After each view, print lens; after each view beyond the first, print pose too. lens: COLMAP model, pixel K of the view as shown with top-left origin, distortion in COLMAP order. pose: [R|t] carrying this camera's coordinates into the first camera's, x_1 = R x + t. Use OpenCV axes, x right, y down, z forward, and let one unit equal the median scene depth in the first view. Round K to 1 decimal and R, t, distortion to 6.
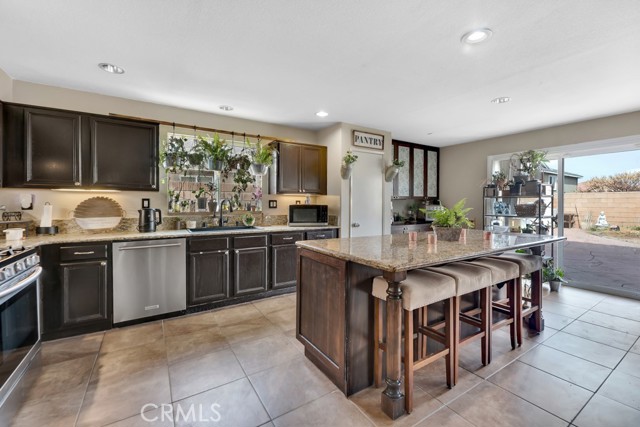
lens RADIAL K [[265.8, 0, 320.2], [0, 265.8, 204.2], [0, 0, 1]] dist [0.000044, -0.000088]
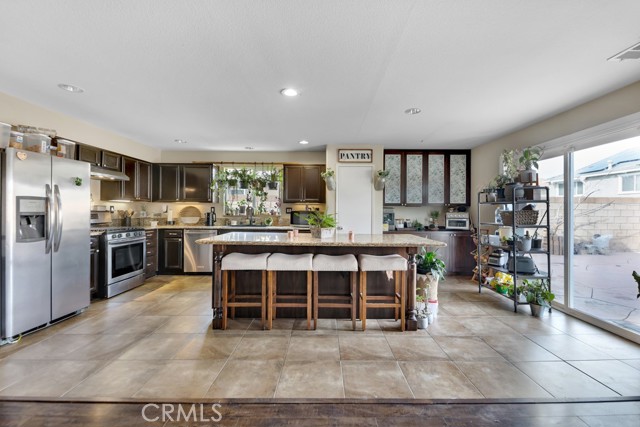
lens RADIAL K [[265.4, 0, 328.0], [0, 265.4, 208.8], [0, 0, 1]] dist [0.001088, 0.000082]
pose [[0.842901, -0.001864, -0.538065, 0.819127], [-0.005194, 0.999919, -0.011600, 0.006344], [0.538043, 0.012572, 0.842824, -0.046397]]
